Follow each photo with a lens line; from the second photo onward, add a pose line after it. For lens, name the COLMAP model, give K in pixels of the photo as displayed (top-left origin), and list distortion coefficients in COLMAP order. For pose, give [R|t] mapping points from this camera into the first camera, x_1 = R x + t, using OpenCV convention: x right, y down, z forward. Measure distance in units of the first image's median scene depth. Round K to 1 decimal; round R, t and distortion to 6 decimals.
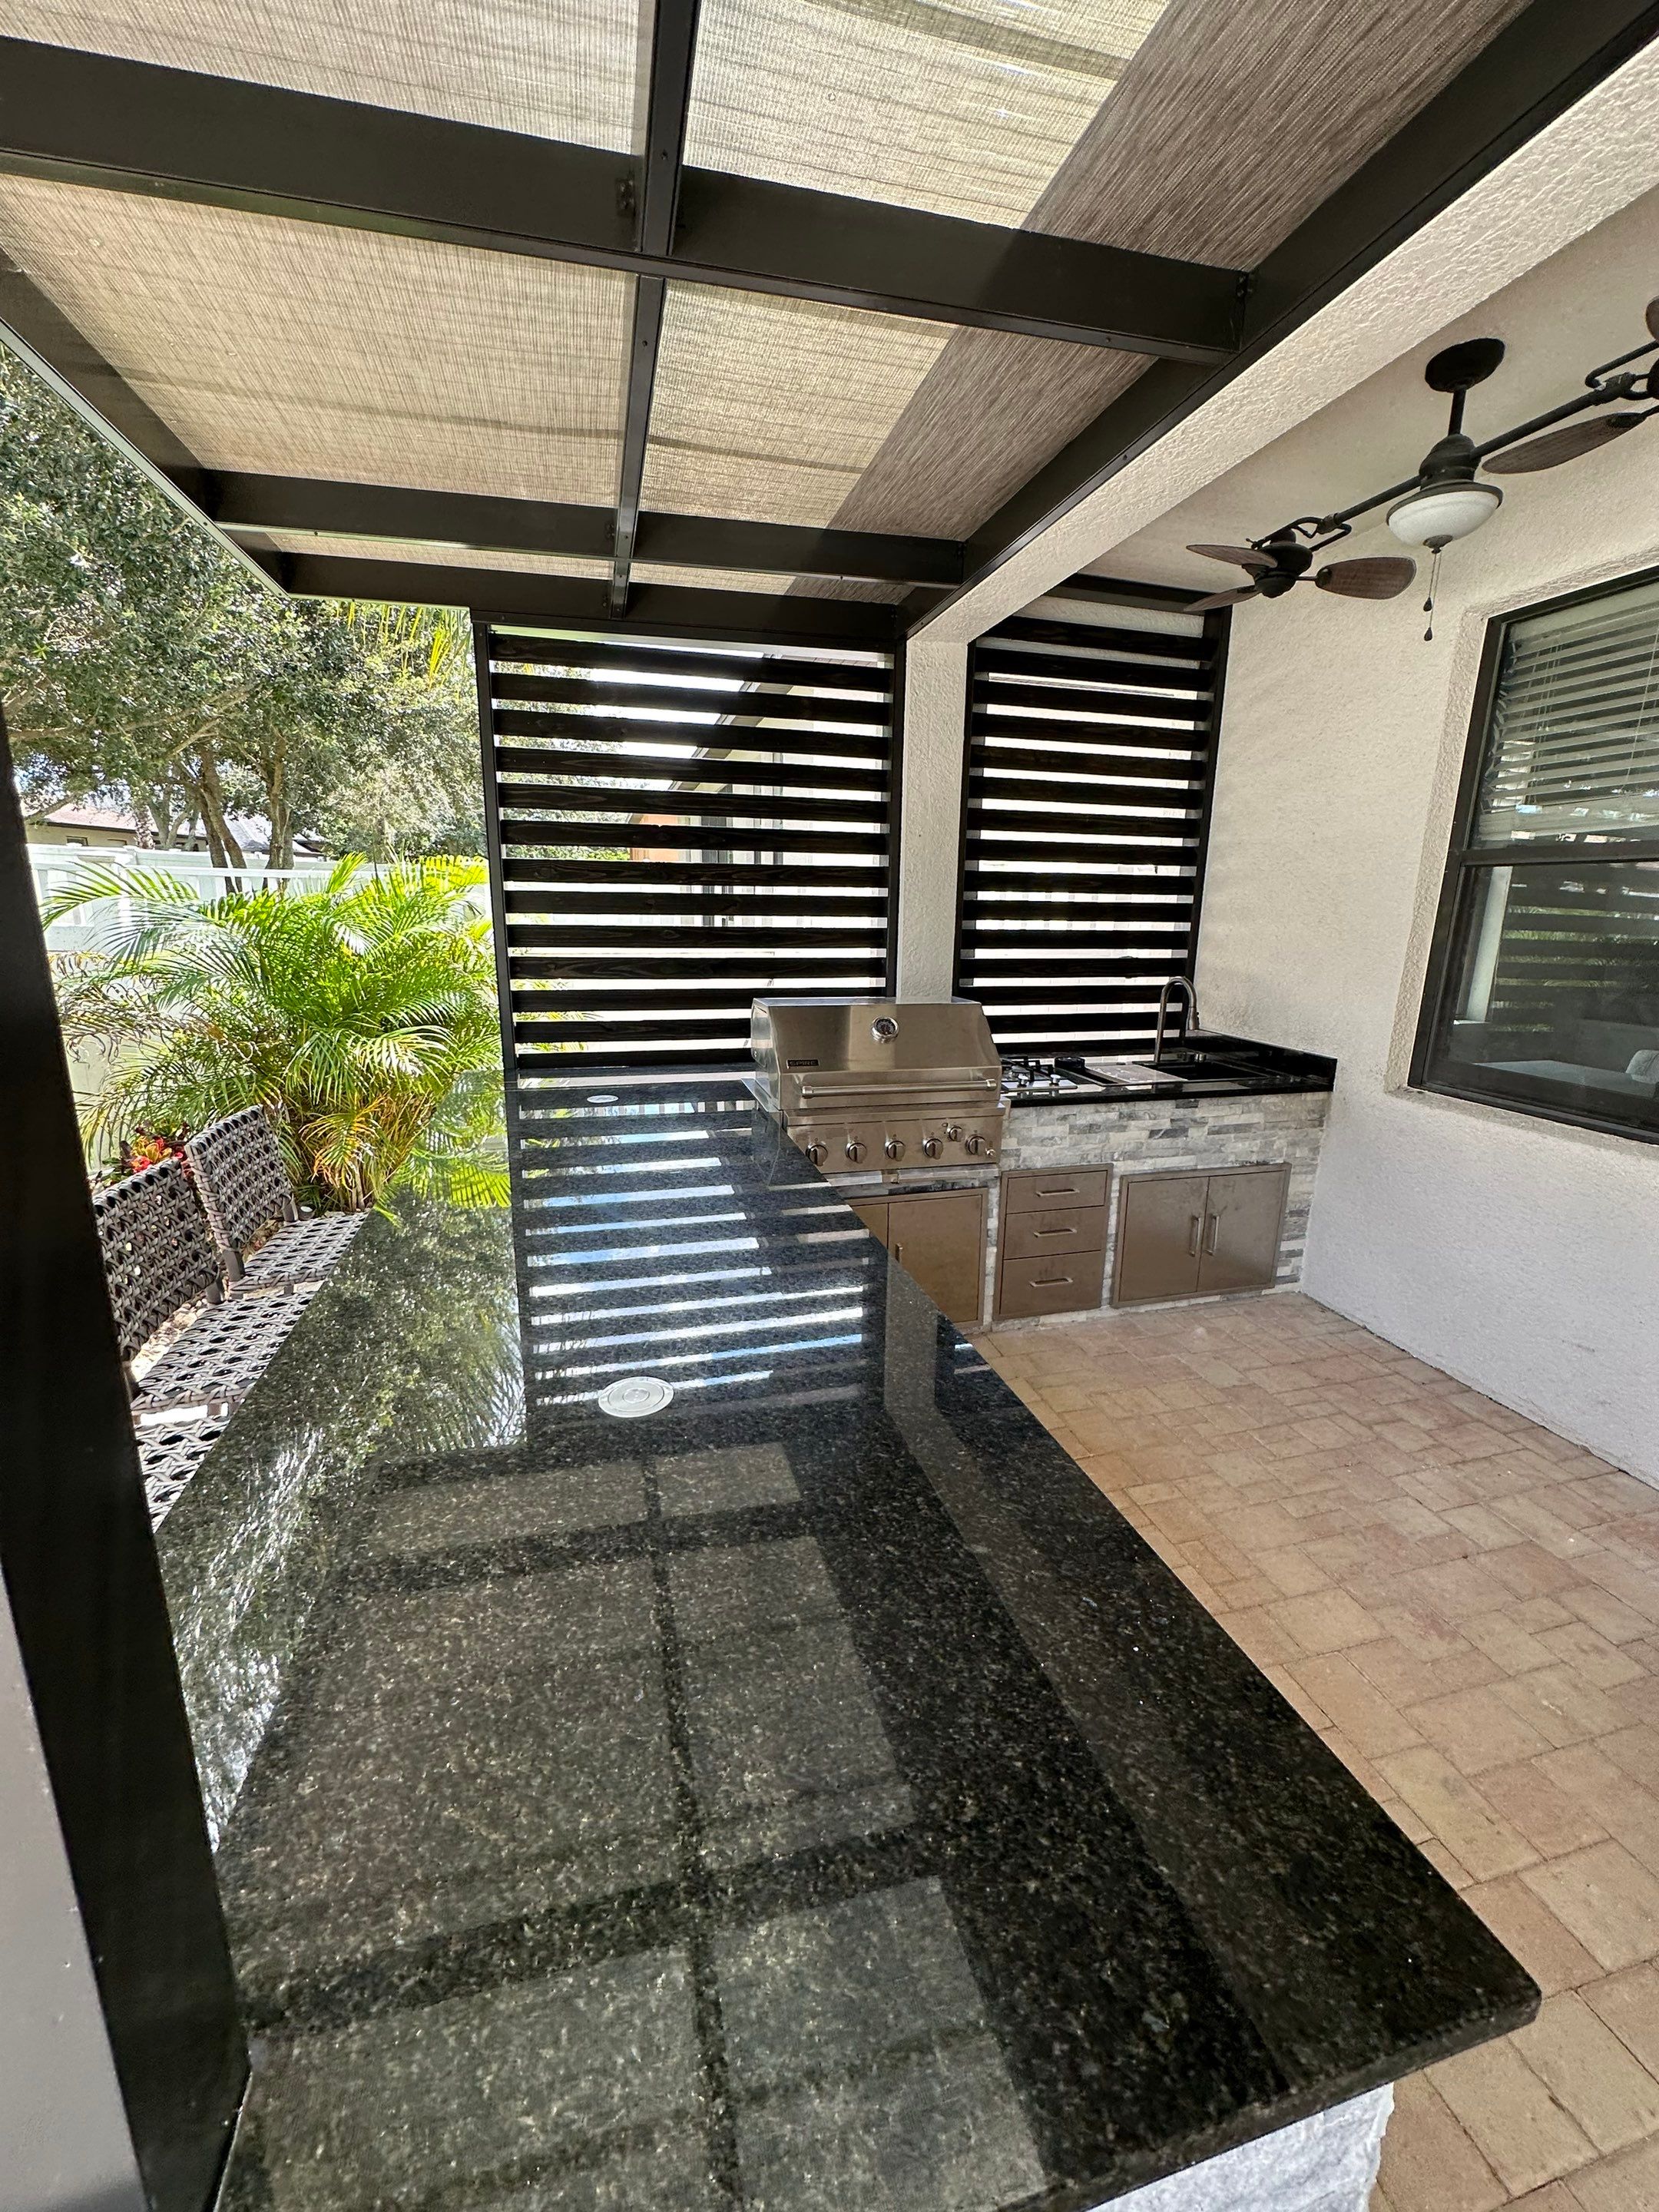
lens RADIAL K [[887.4, 0, 830.1], [0, 887.4, 1107.2], [0, 0, 1]] dist [-0.002976, 0.001110]
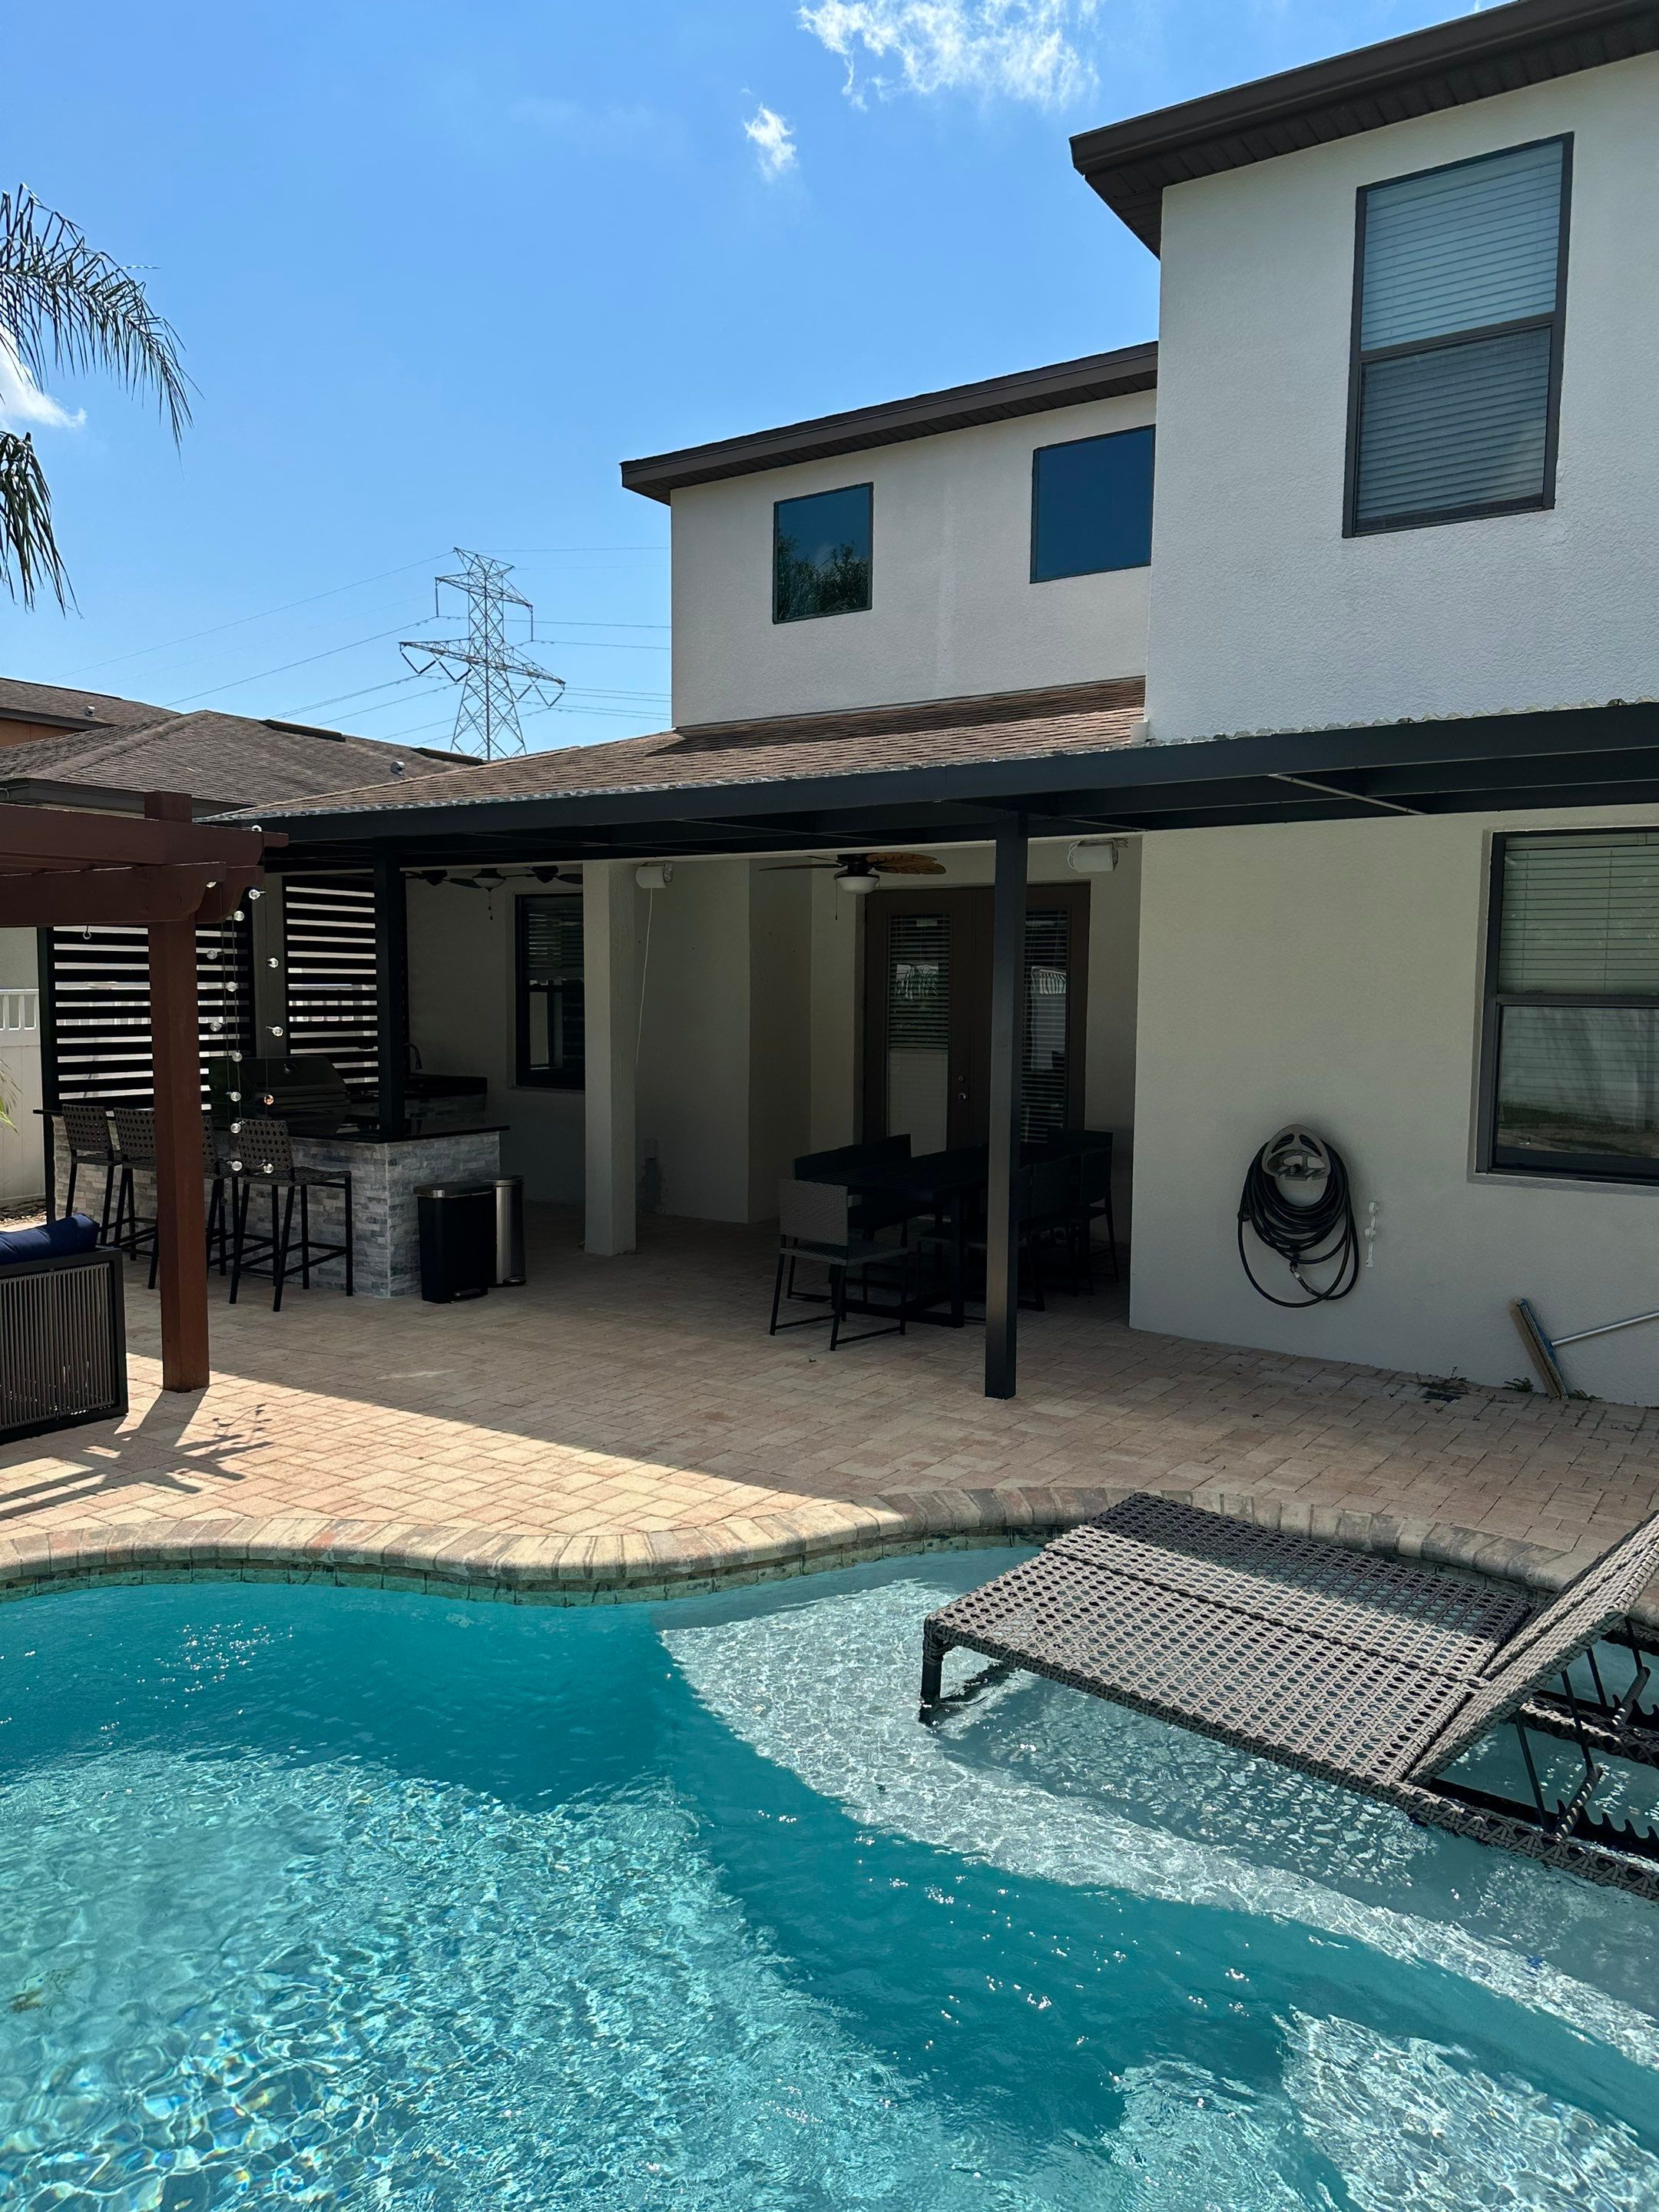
lens RADIAL K [[1559.6, 0, 825.6], [0, 1559.6, 1104.7], [0, 0, 1]] dist [0.071017, -0.083638]
pose [[0.748544, -0.050342, 0.661171, -1.346560], [0.143532, 0.985775, -0.087441, 0.469257], [-0.647364, 0.160353, 0.745122, -2.387642]]
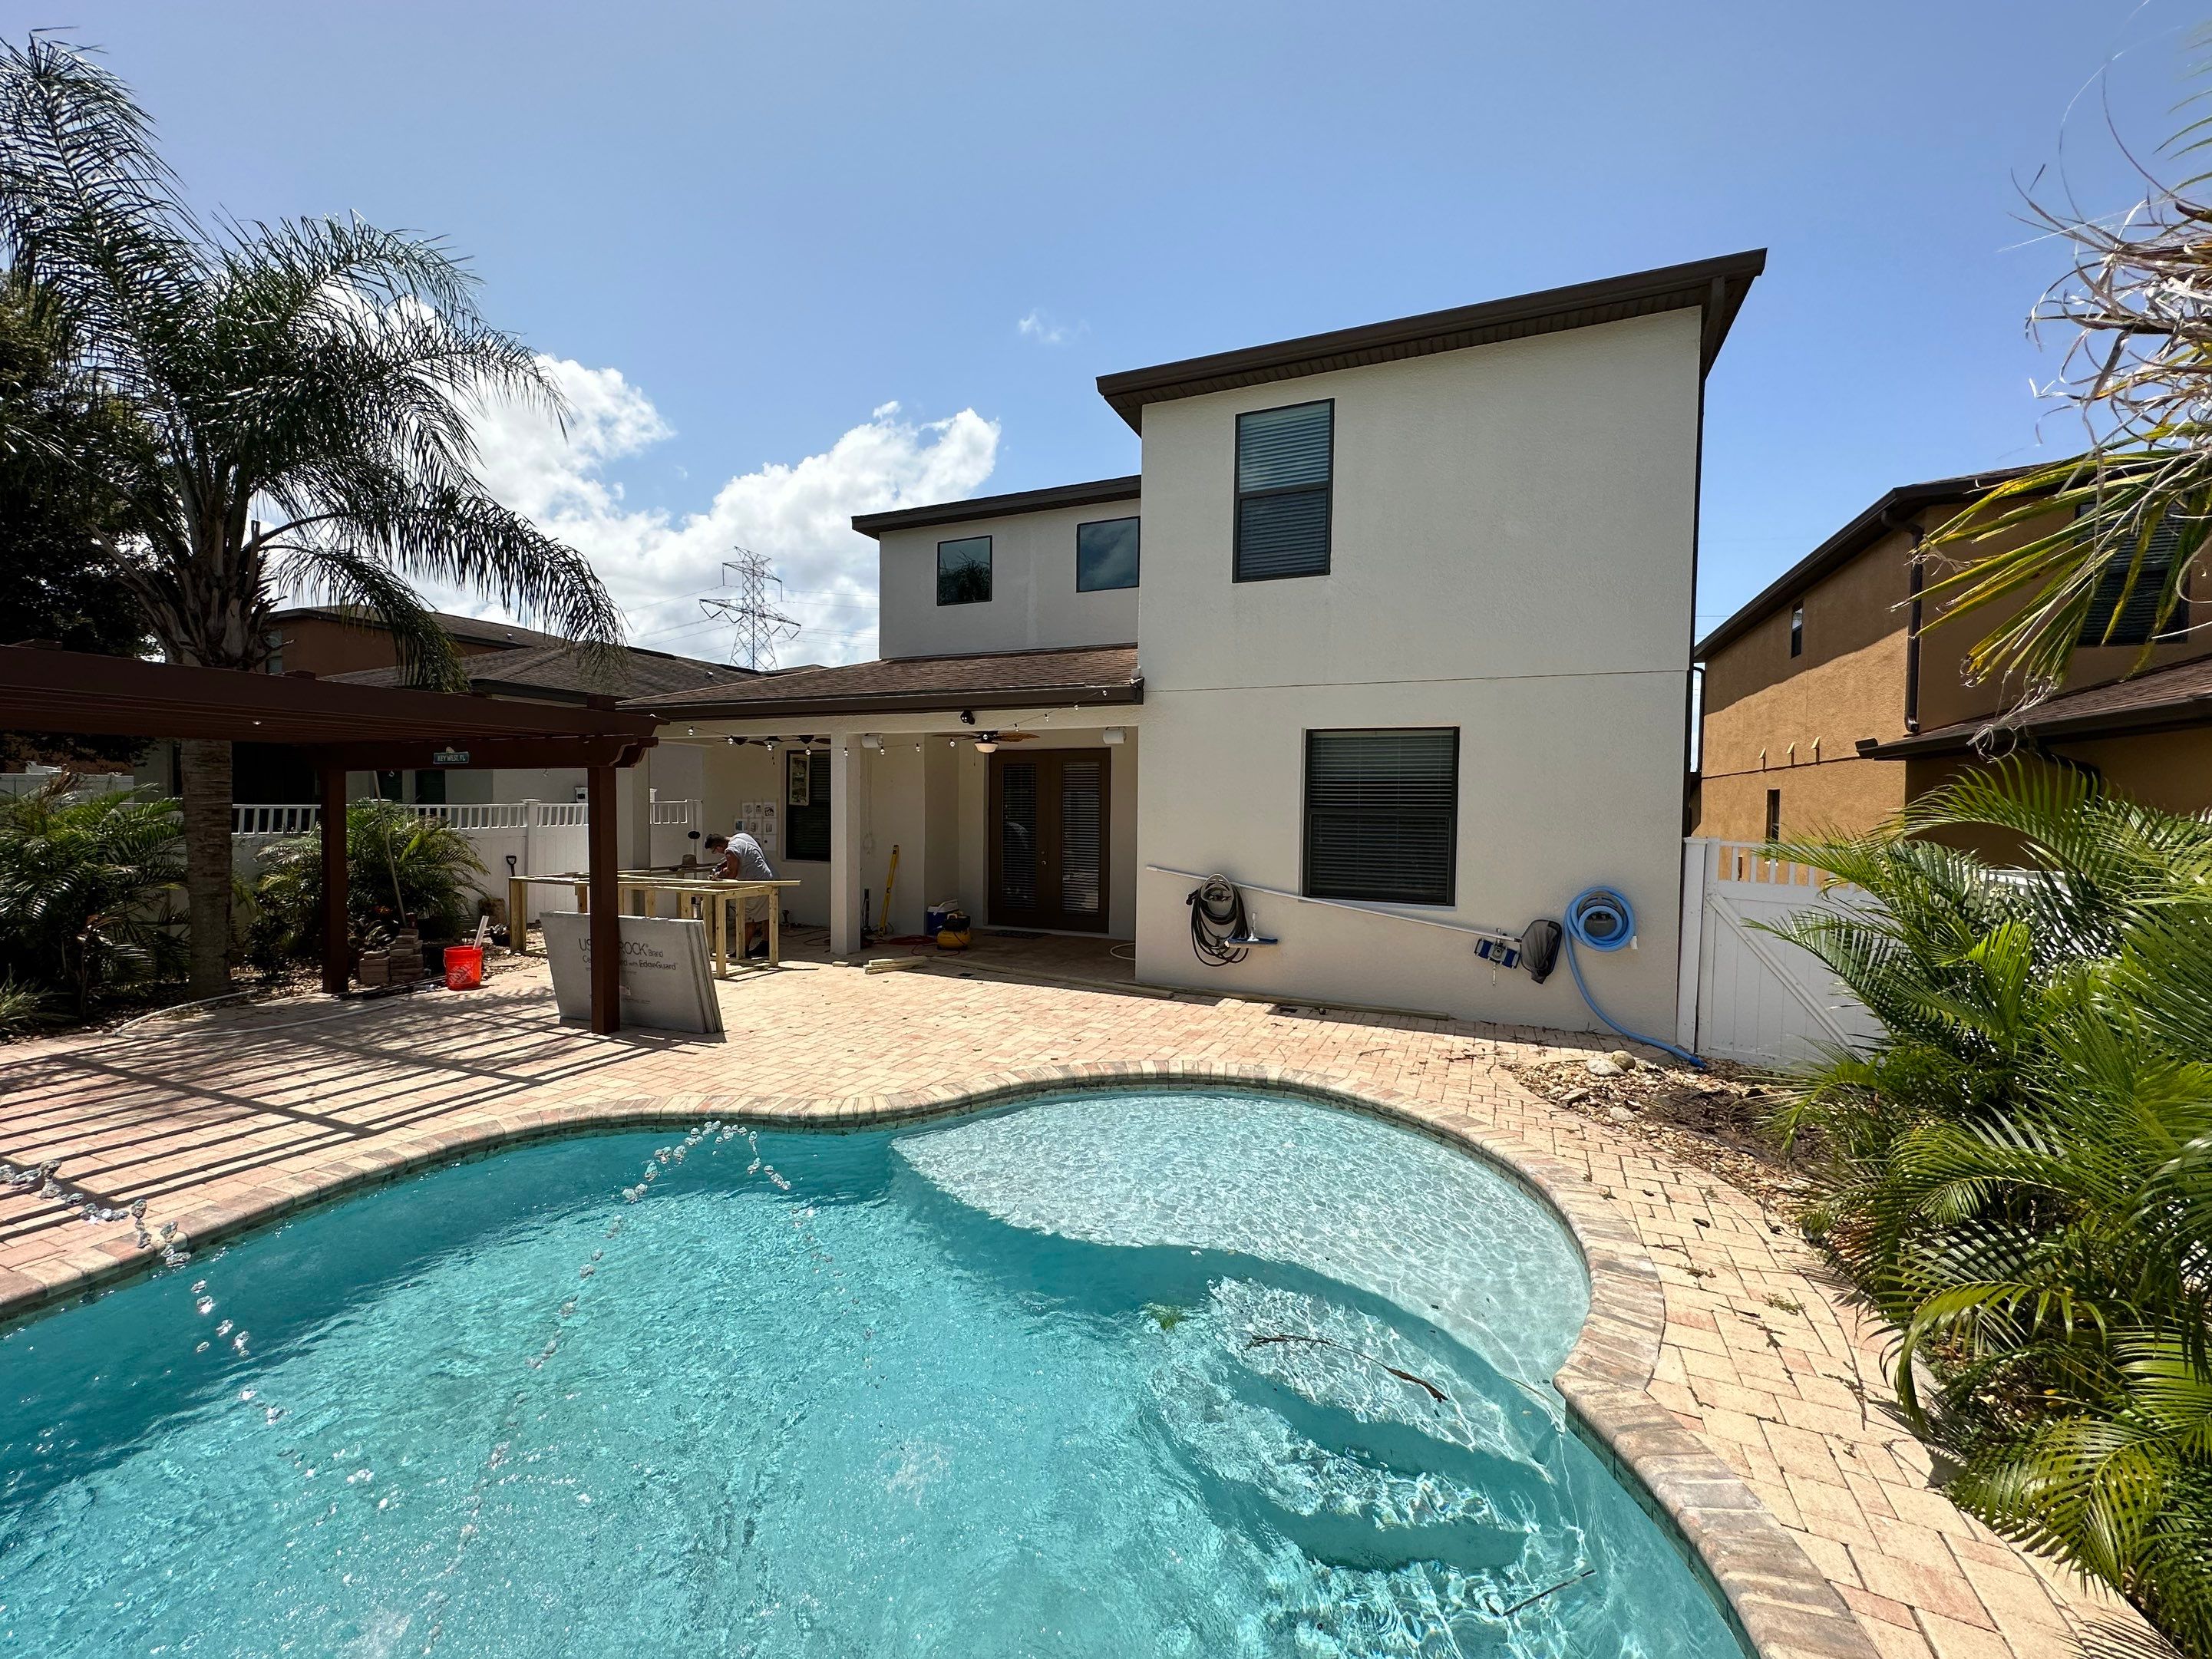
lens RADIAL K [[887.3, 0, 1112.1], [0, 887.3, 830.5], [0, 0, 1]] dist [-0.002976, 0.001110]
pose [[0.621121, -0.022676, 0.783387, -1.487935], [0.166301, 0.980631, -0.103469, 0.484550], [-0.765868, 0.194545, 0.612861, -2.470144]]
